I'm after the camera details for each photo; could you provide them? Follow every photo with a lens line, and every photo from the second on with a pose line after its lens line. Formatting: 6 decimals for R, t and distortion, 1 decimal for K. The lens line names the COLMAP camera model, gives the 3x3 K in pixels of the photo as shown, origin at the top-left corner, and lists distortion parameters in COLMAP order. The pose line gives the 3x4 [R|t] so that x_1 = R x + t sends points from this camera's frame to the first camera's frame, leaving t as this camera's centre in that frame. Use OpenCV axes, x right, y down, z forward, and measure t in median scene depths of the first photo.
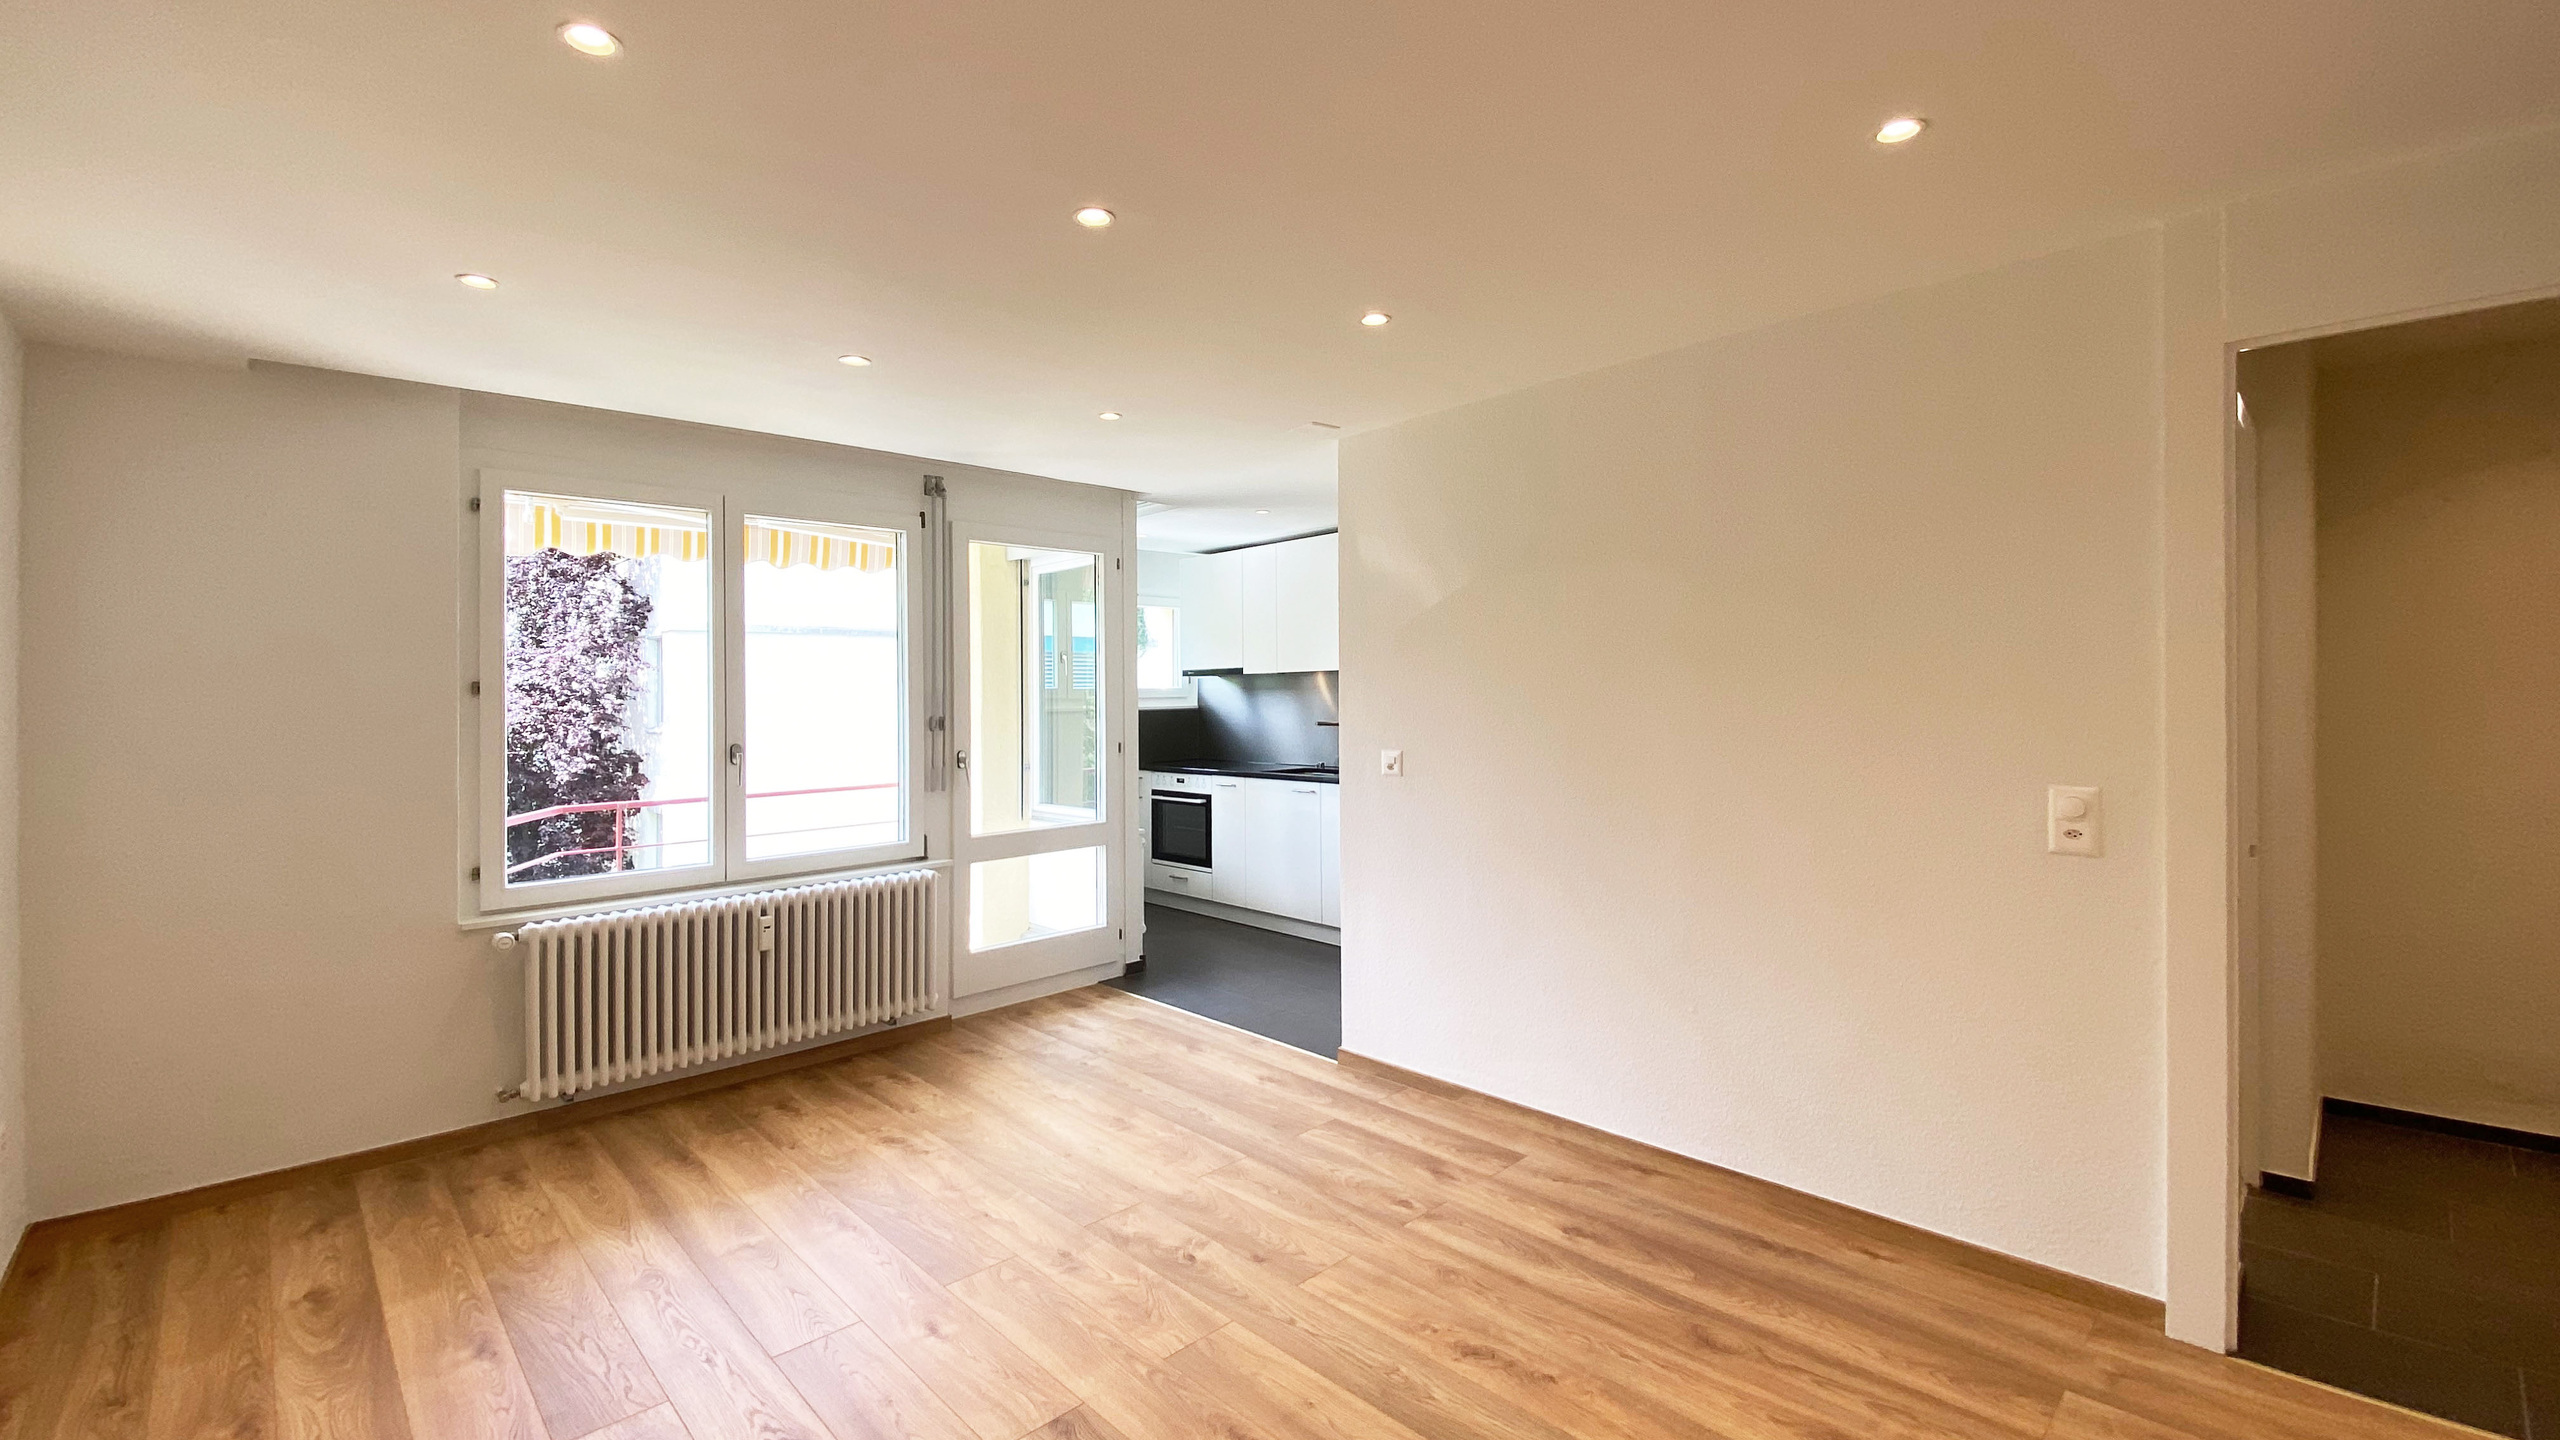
lens RADIAL K [[1072.4, 0, 1266.4], [0, 1072.4, 713.9], [0, 0, 1]] dist [0.012152, -0.003859]
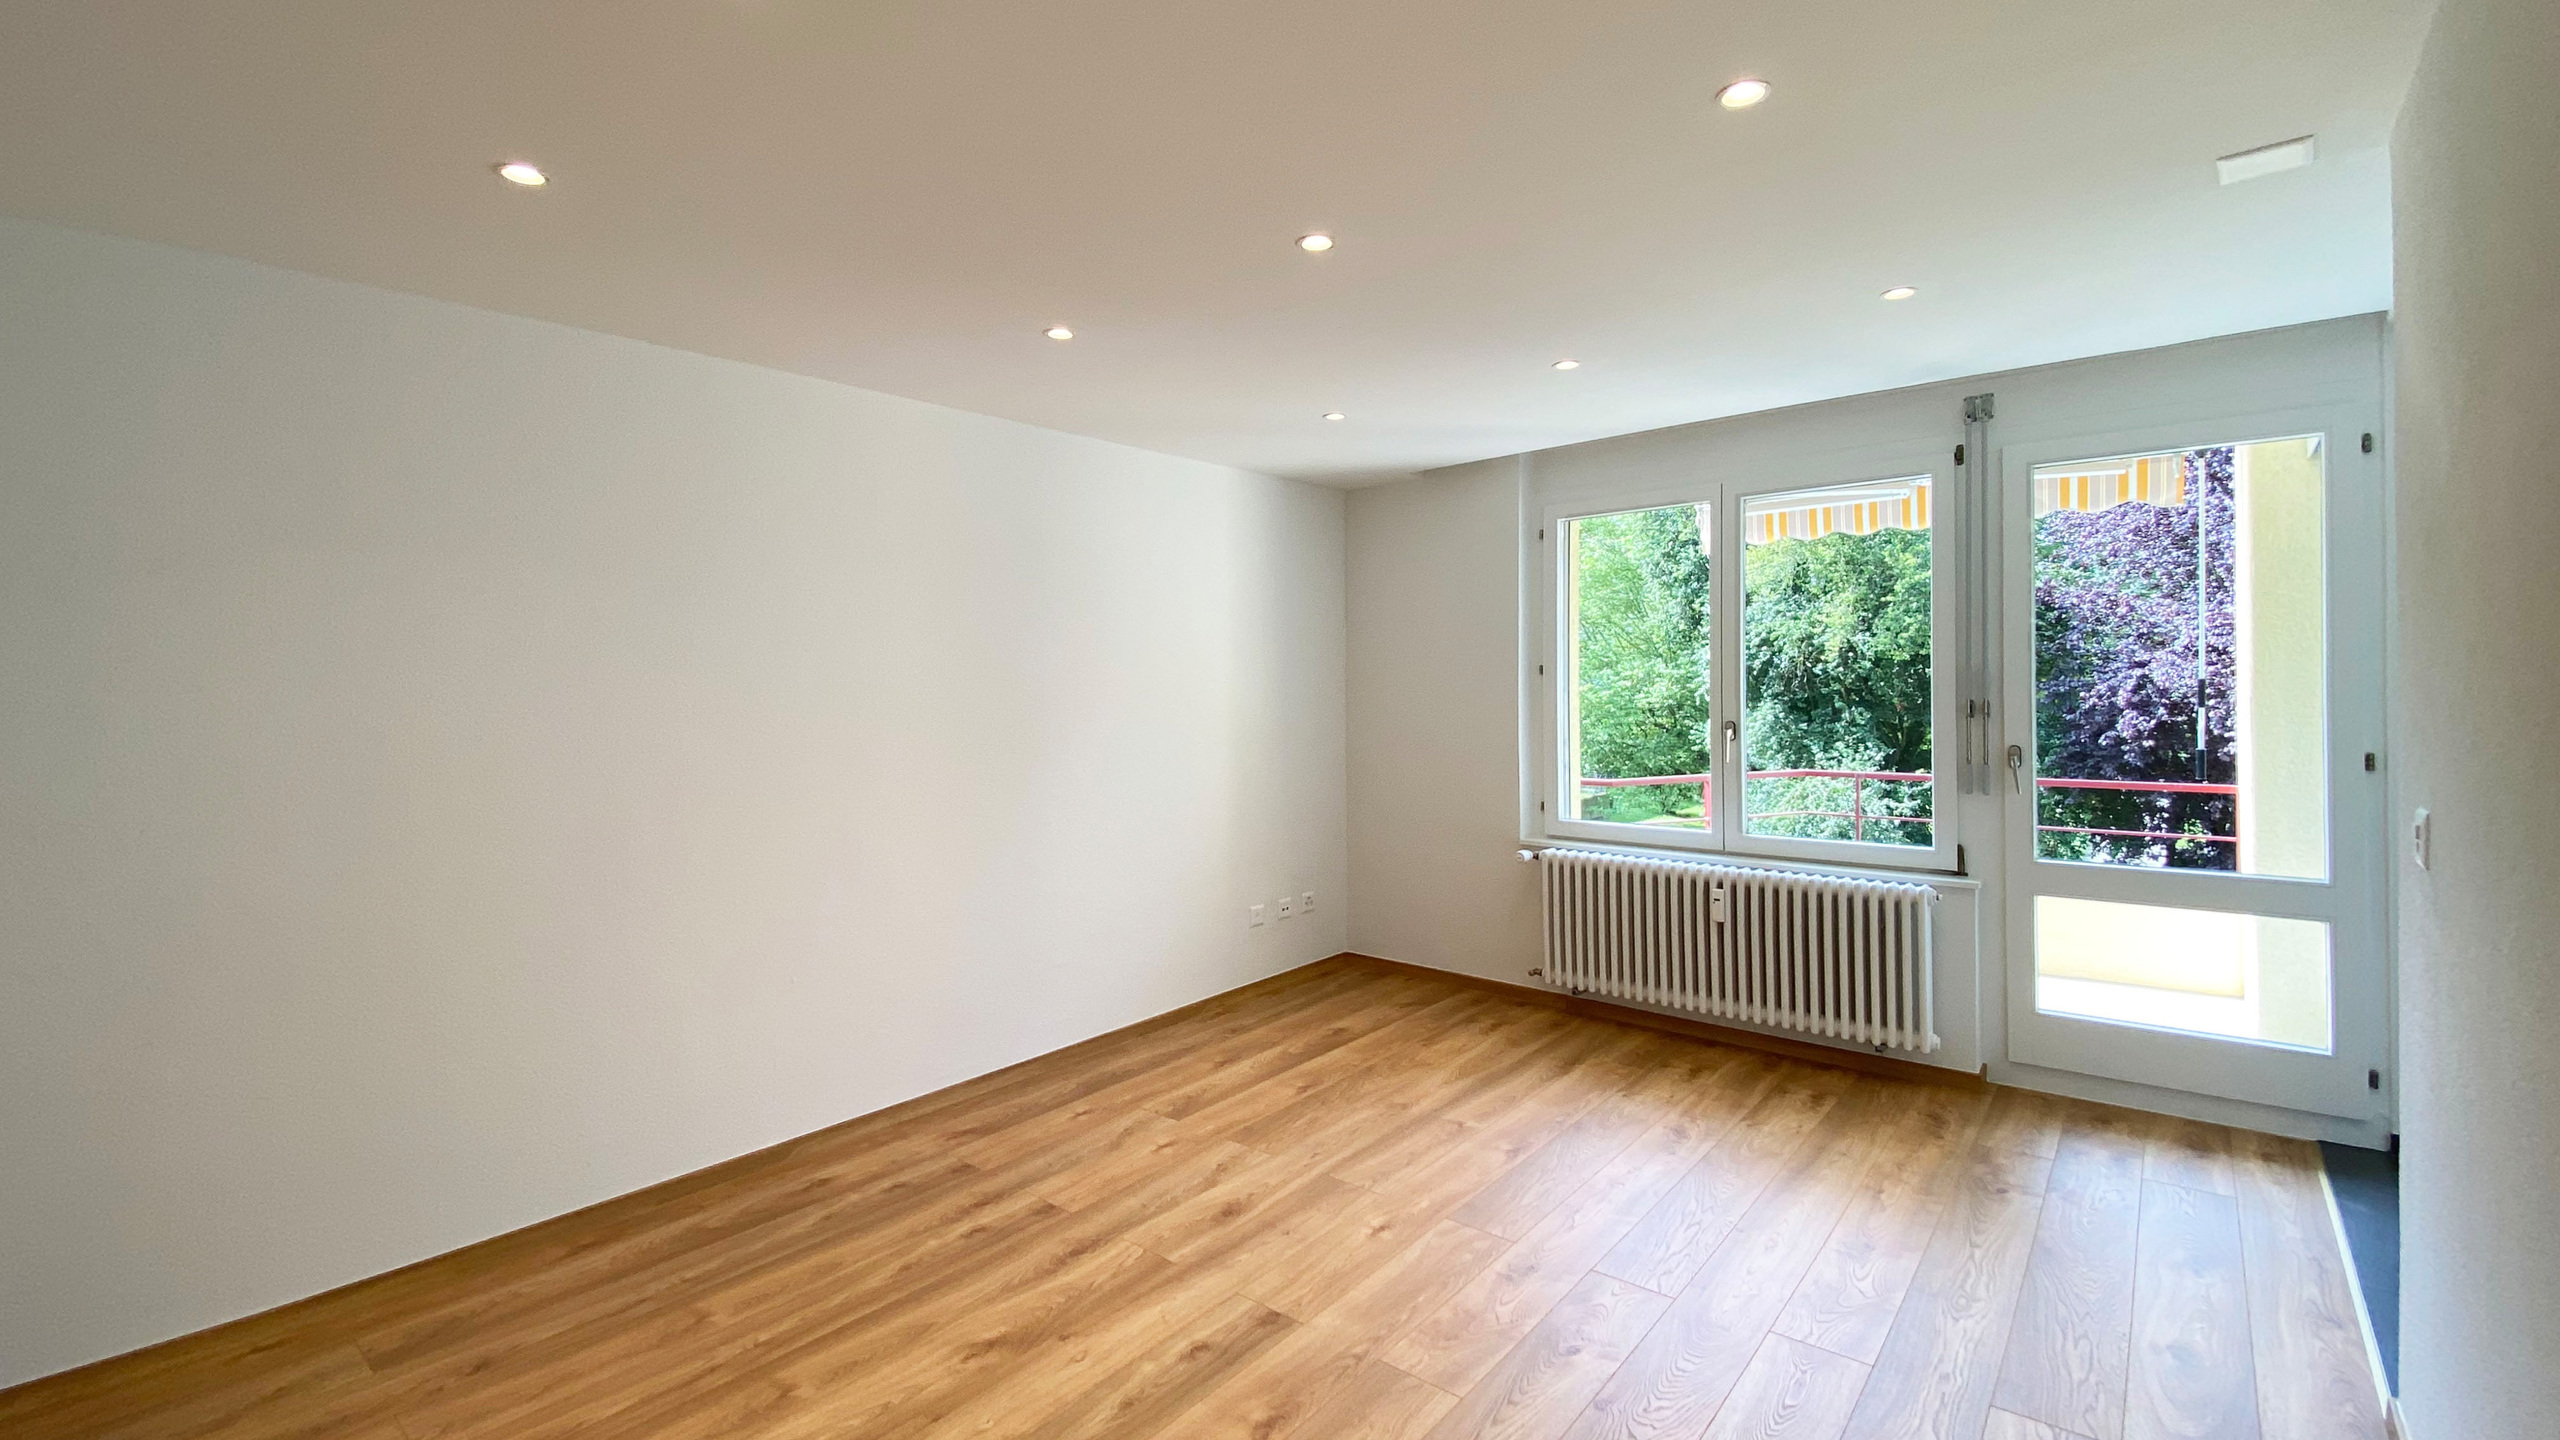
lens RADIAL K [[1072.4, 0, 1291.1], [0, 1072.4, 703.0], [0, 0, 1]] dist [0.012152, -0.003859]
pose [[0.121363, 0.036129, -0.991950, 0.499749], [-0.003629, 0.999347, 0.035955, -0.026458], [0.992602, -0.000764, 0.121415, 0.460581]]
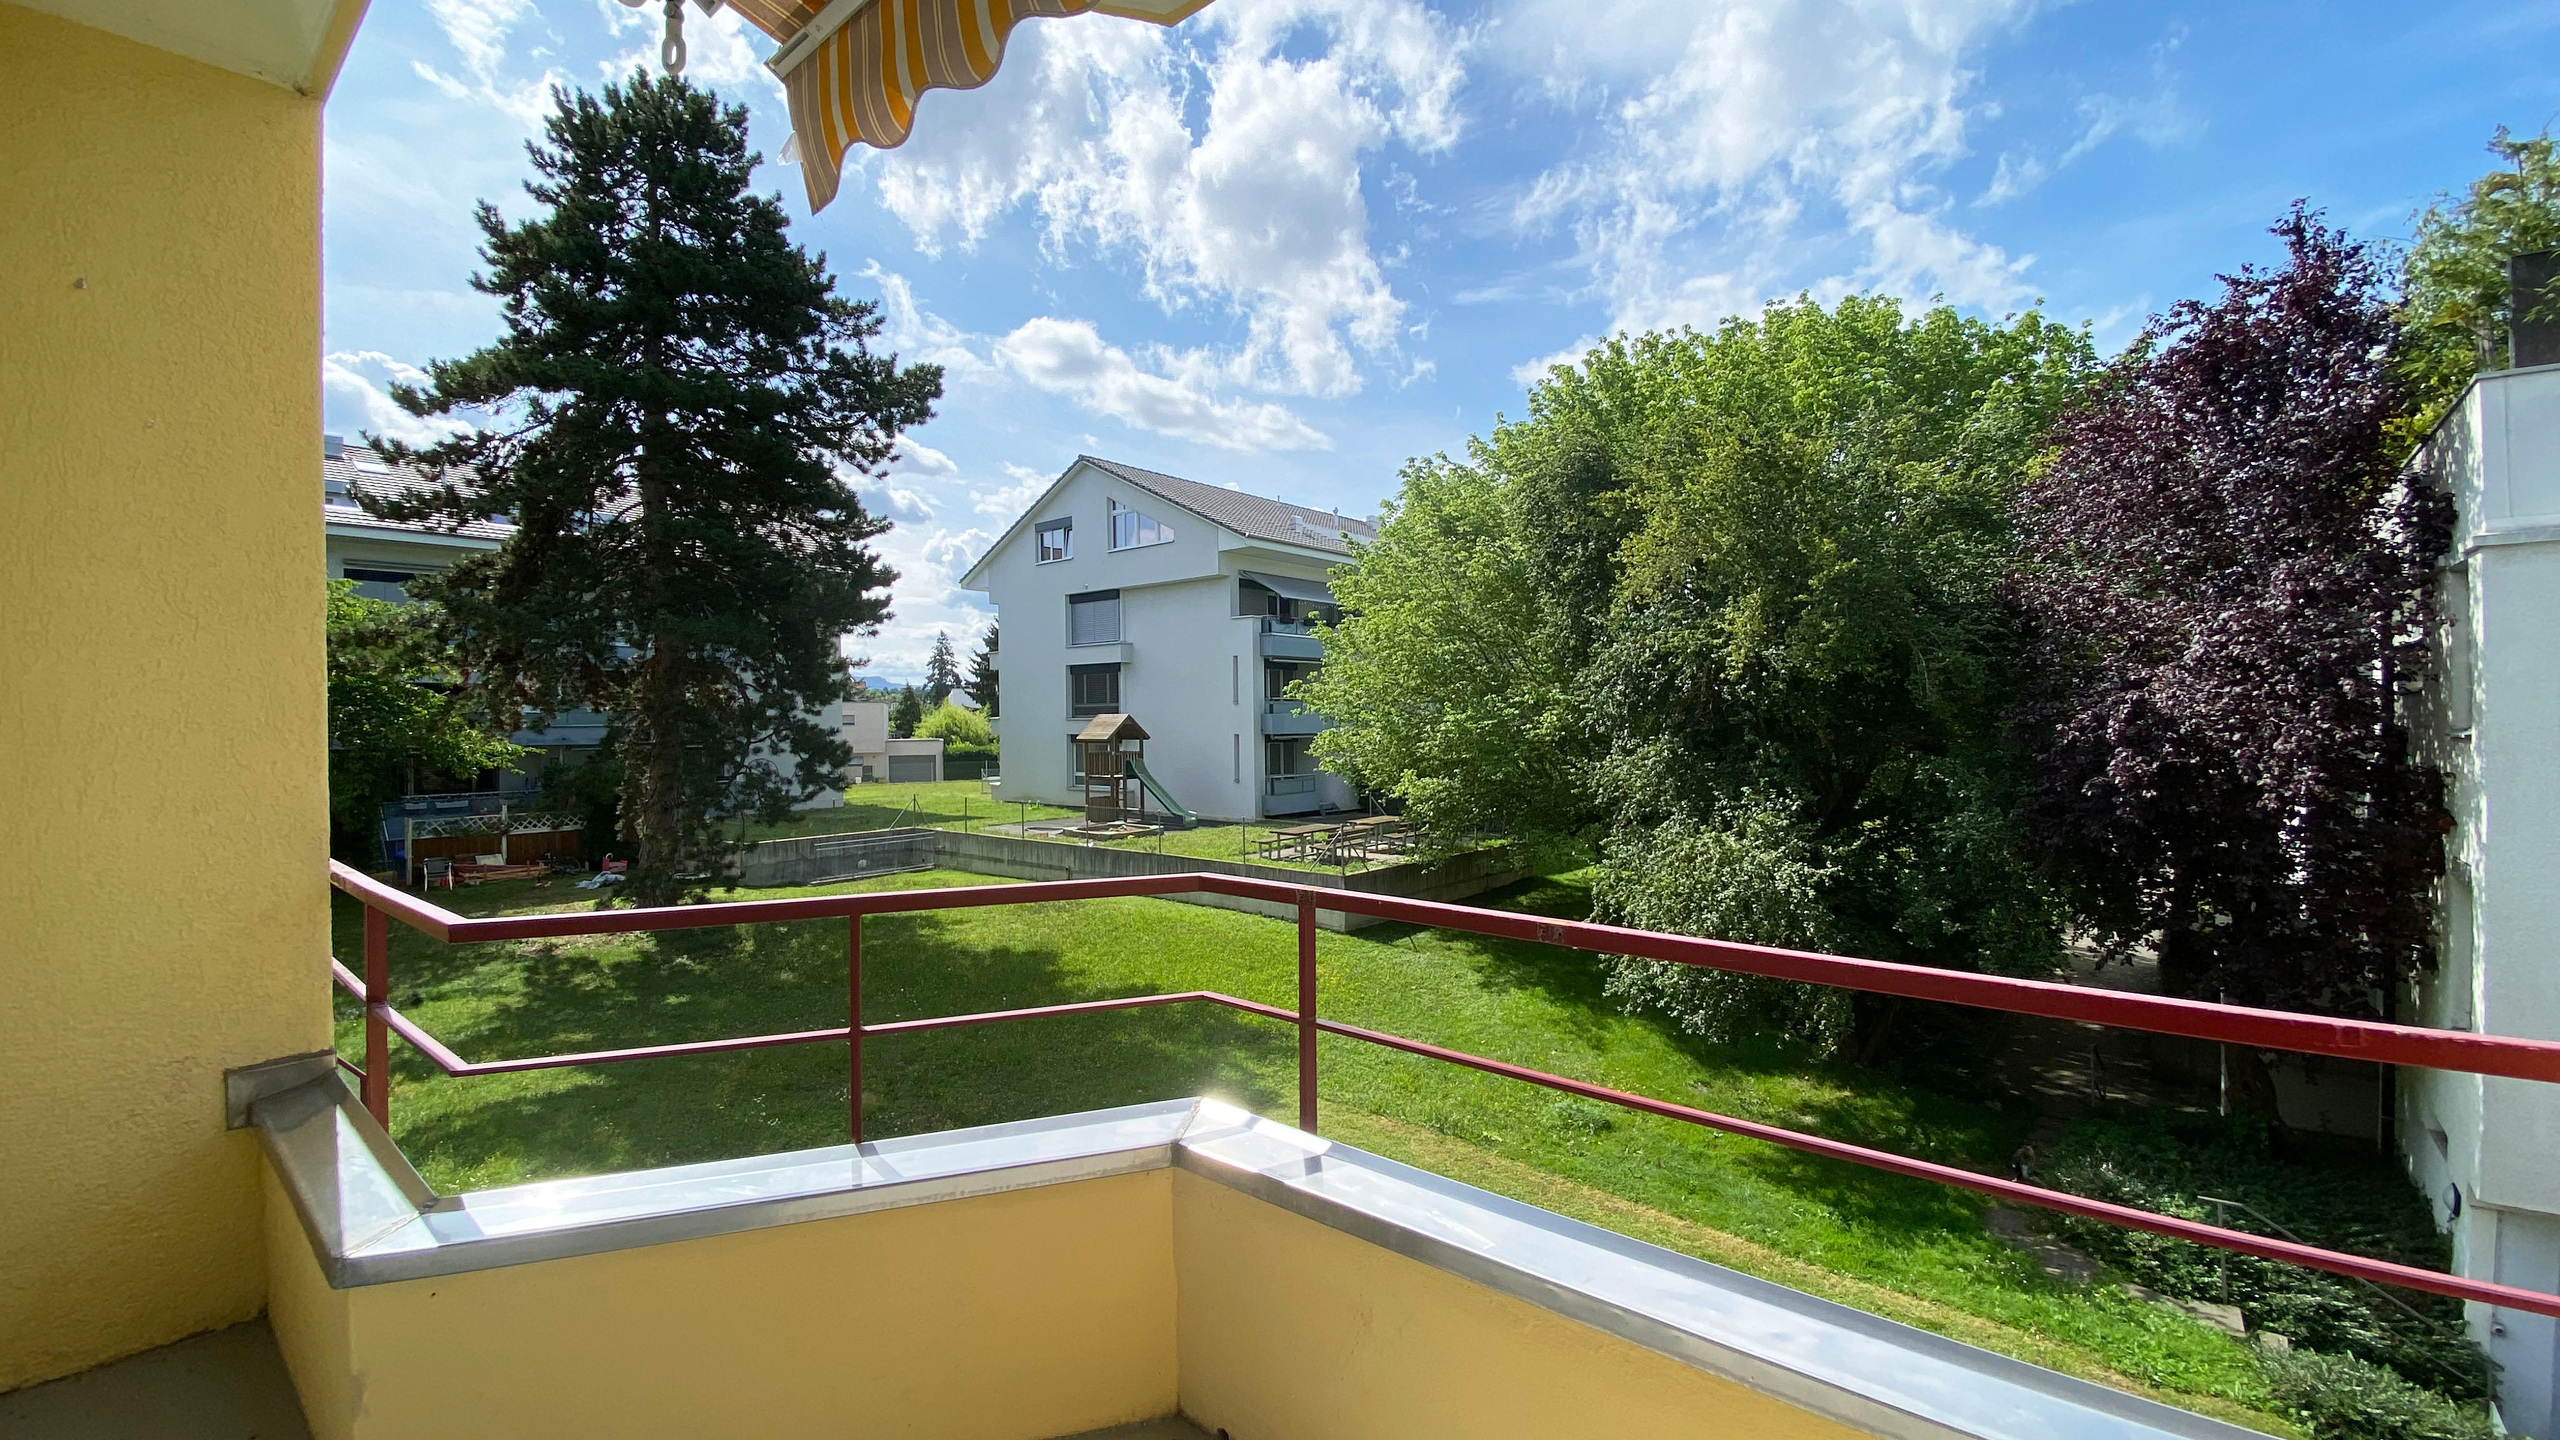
lens RADIAL K [[1072.4, 0, 1285.5], [0, 1072.4, 711.9], [0, 0, 1]] dist [0.012152, -0.003859]
pose [[0.124406, 0.014413, -0.992127, -0.350586], [-0.009879, 0.999863, 0.013287, 0.013855], [0.992182, 0.008148, 0.124531, 1.297315]]
